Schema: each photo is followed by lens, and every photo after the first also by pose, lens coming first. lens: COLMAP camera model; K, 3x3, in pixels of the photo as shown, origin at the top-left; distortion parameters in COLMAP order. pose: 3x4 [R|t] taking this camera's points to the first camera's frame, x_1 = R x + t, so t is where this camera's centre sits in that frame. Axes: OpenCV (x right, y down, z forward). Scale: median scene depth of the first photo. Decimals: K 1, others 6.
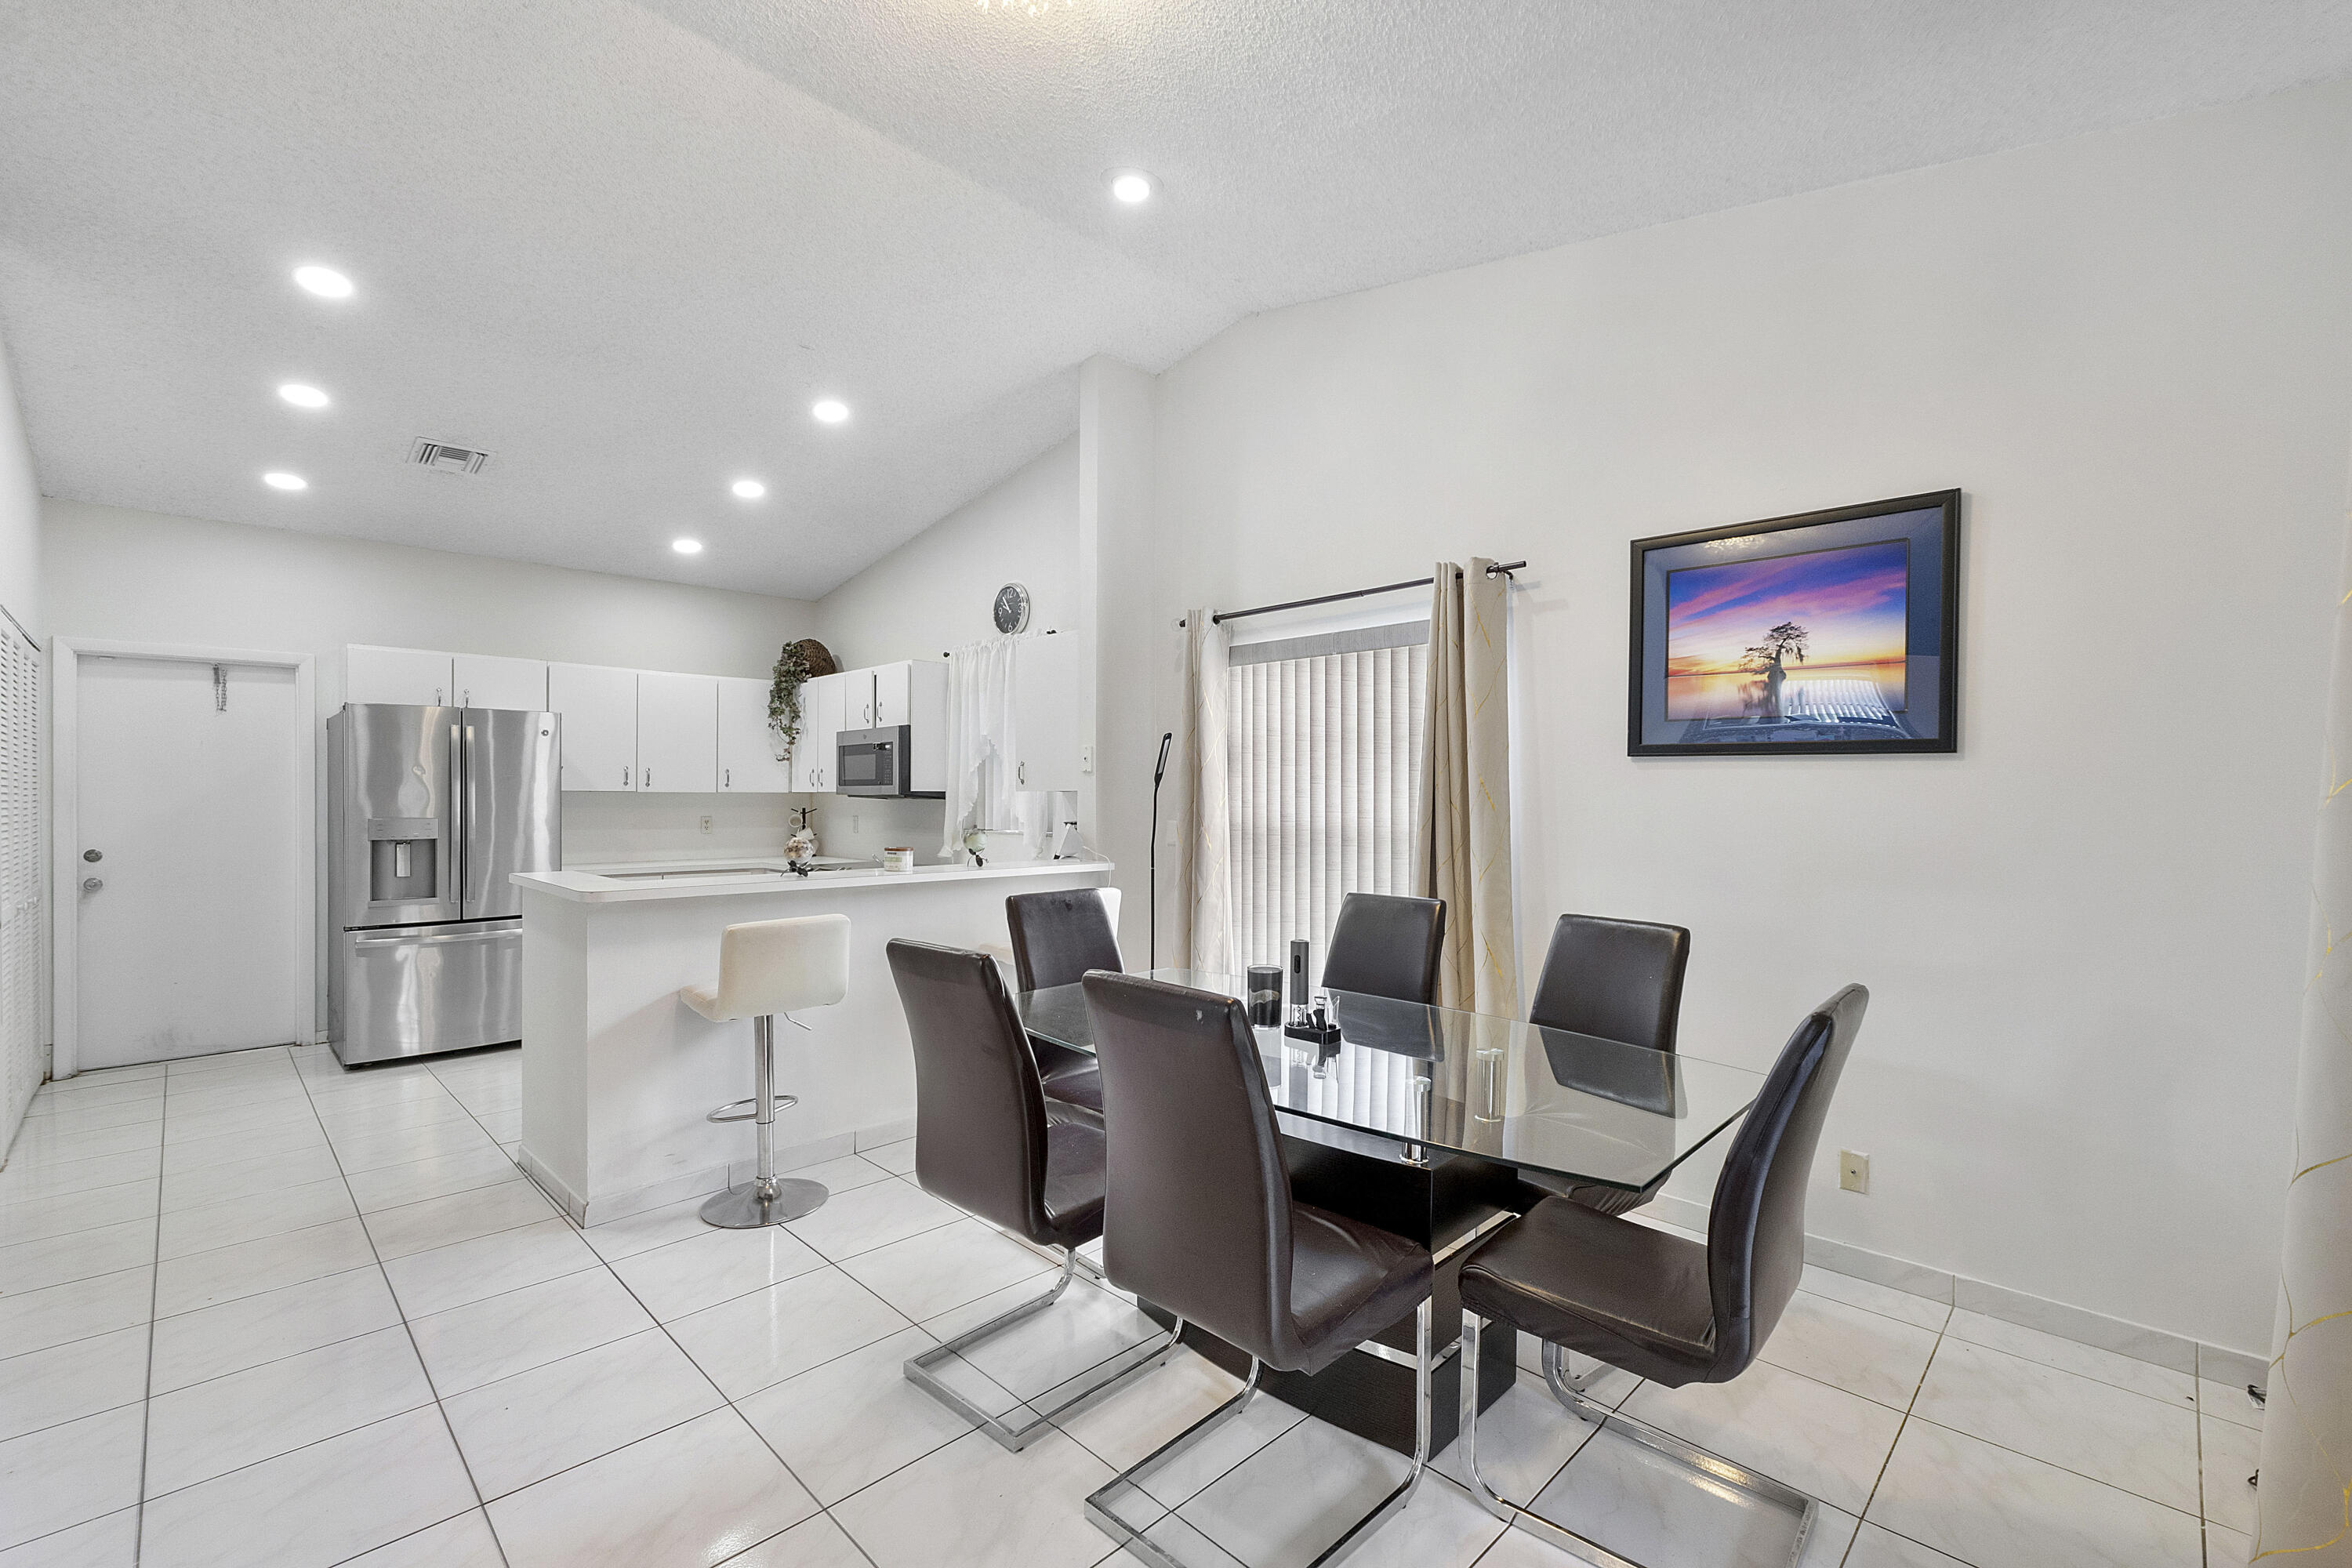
lens RADIAL K [[1003.3, 0, 1174.8], [0, 1003.3, 785.1], [0, 0, 1]] dist [0.000371, -0.000470]
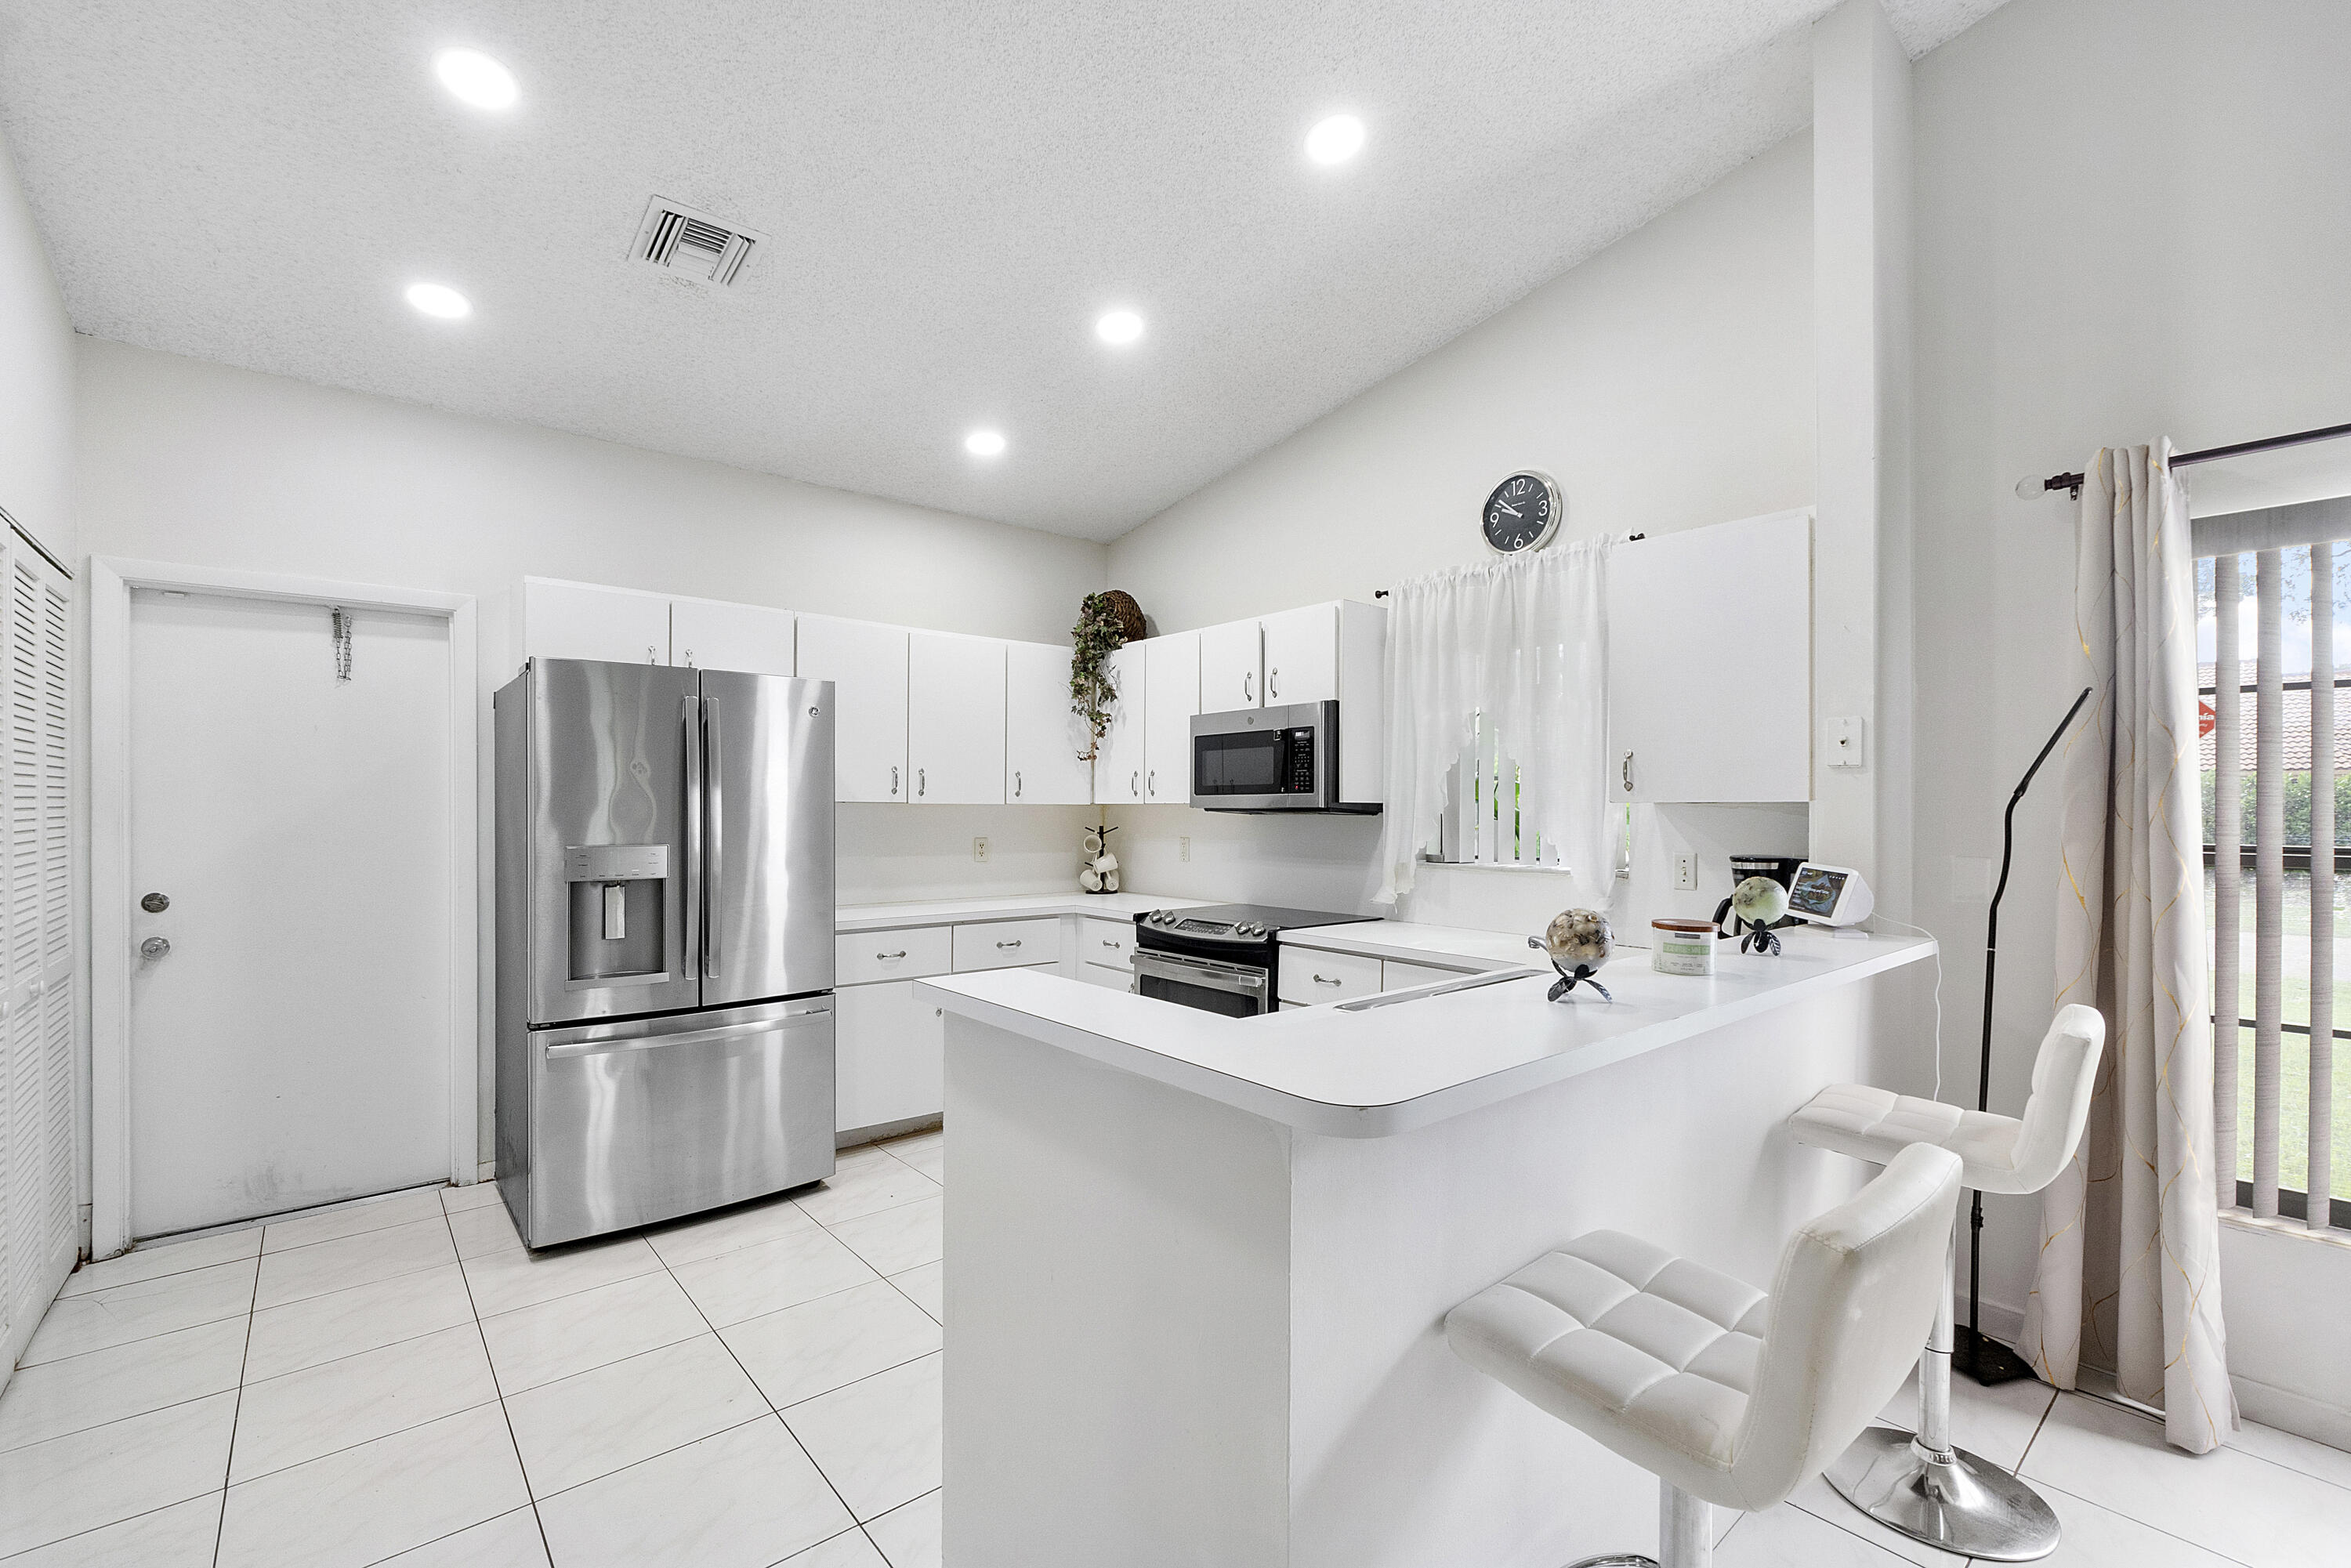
lens RADIAL K [[1002.9, 0, 1177.0], [0, 1002.9, 799.7], [0, 0, 1]] dist [0.000371, -0.000470]
pose [[0.997188, -0.000238, -0.074939, -0.345521], [0.000352, 0.999999, 0.001503, 0.003632], [0.074938, -0.001526, 0.997187, 0.373451]]
